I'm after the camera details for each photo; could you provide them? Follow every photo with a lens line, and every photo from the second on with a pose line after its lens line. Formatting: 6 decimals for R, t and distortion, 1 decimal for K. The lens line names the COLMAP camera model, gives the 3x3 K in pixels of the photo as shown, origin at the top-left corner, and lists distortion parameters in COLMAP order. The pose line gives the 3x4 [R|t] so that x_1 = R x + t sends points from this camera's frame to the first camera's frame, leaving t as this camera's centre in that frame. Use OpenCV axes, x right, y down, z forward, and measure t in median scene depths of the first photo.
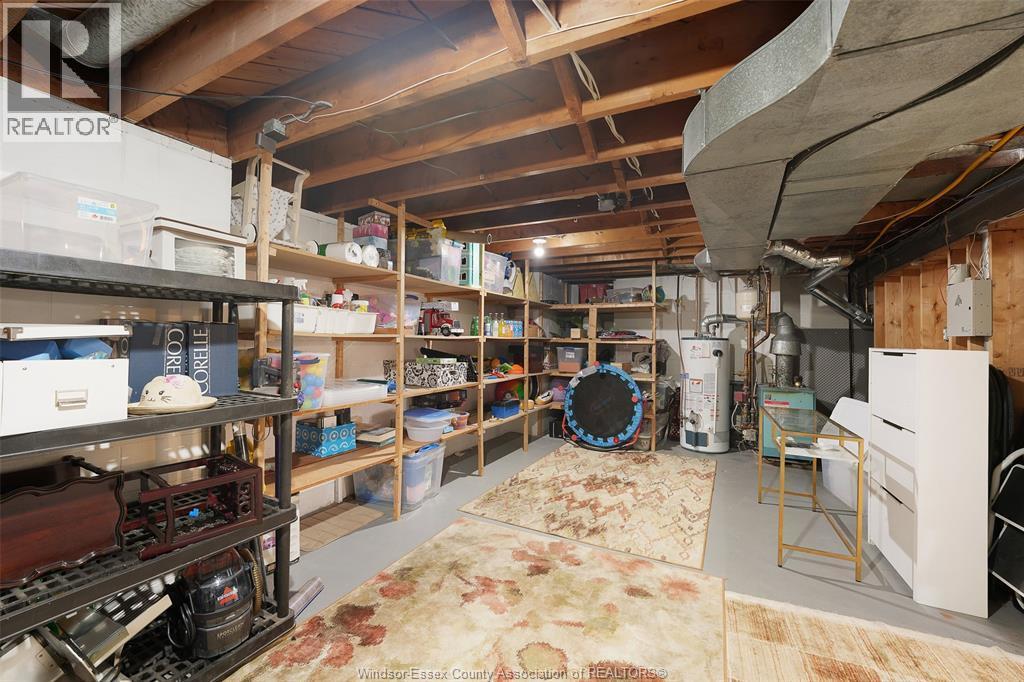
lens RADIAL K [[419.8, 0, 512.0], [0, 419.8, 341.0], [0, 0, 1]] dist [-0.012970, 0.000048]
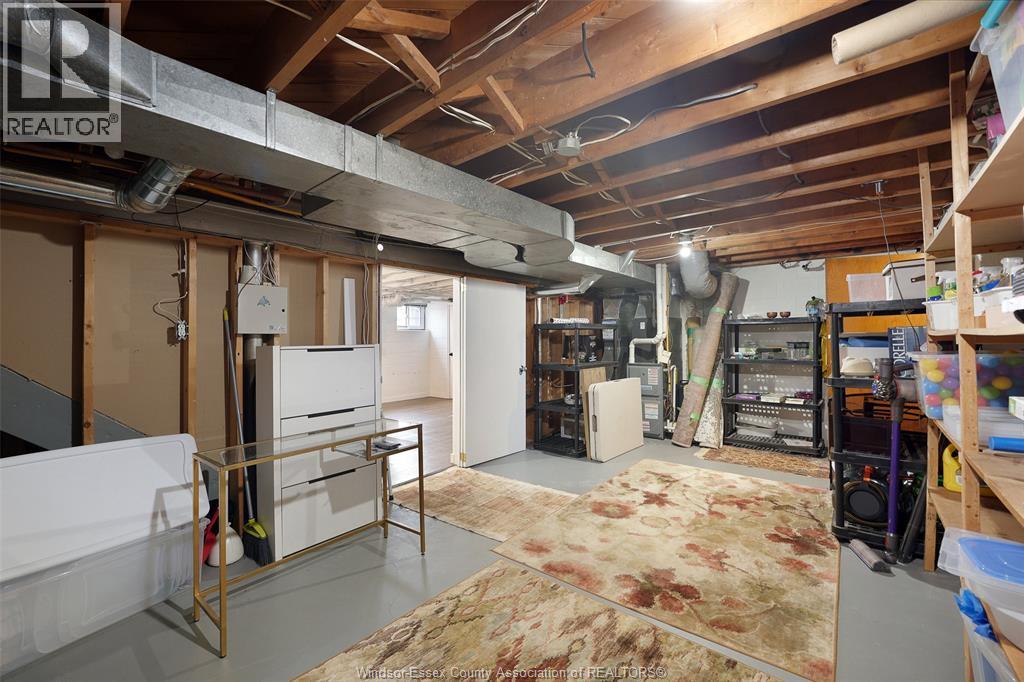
lens RADIAL K [[419.8, 0, 512.0], [0, 419.8, 341.0], [0, 0, 1]] dist [-0.012970, 0.000048]
pose [[-0.975899, -0.000083, 0.218223, 0.184188], [-0.000870, 0.999993, -0.003512, 0.009647], [-0.218221, -0.003617, -0.975893, 1.899550]]
